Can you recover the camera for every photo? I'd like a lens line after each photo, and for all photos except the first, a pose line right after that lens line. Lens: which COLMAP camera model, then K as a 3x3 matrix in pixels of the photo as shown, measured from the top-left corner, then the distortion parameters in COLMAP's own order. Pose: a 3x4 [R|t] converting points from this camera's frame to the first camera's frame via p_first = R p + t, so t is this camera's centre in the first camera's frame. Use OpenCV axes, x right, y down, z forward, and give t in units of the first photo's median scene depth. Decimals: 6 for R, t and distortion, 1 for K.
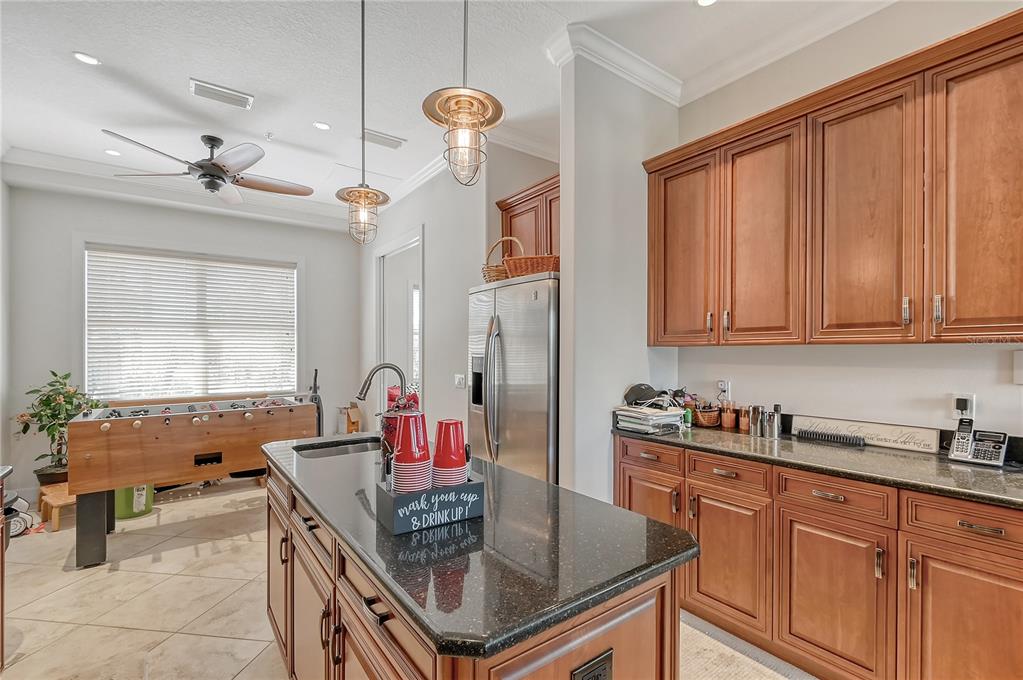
lens RADIAL K [[466.6, 0, 511.4], [0, 466.6, 356.6], [0, 0, 1]] dist [0.010660, -0.006797]
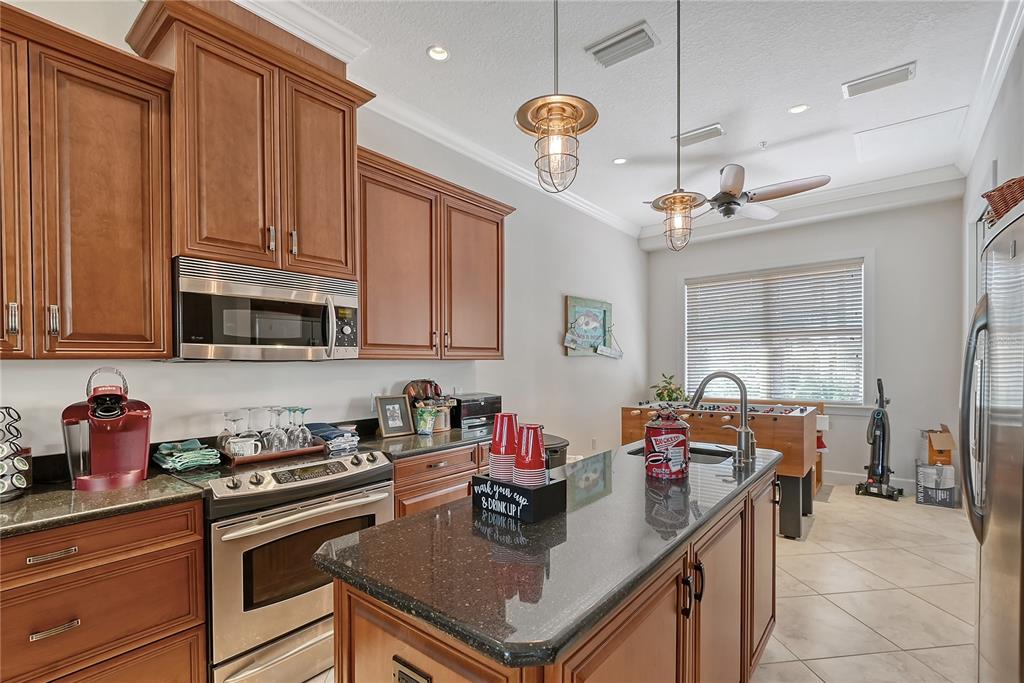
lens RADIAL K [[467.0, 0, 547.2], [0, 467.0, 371.5], [0, 0, 1]] dist [0.010660, -0.006797]
pose [[0.273360, 0.019771, -0.961709, 0.501699], [-0.002727, 0.999801, 0.019779, -0.003894], [0.961908, -0.002784, 0.273359, 0.414637]]
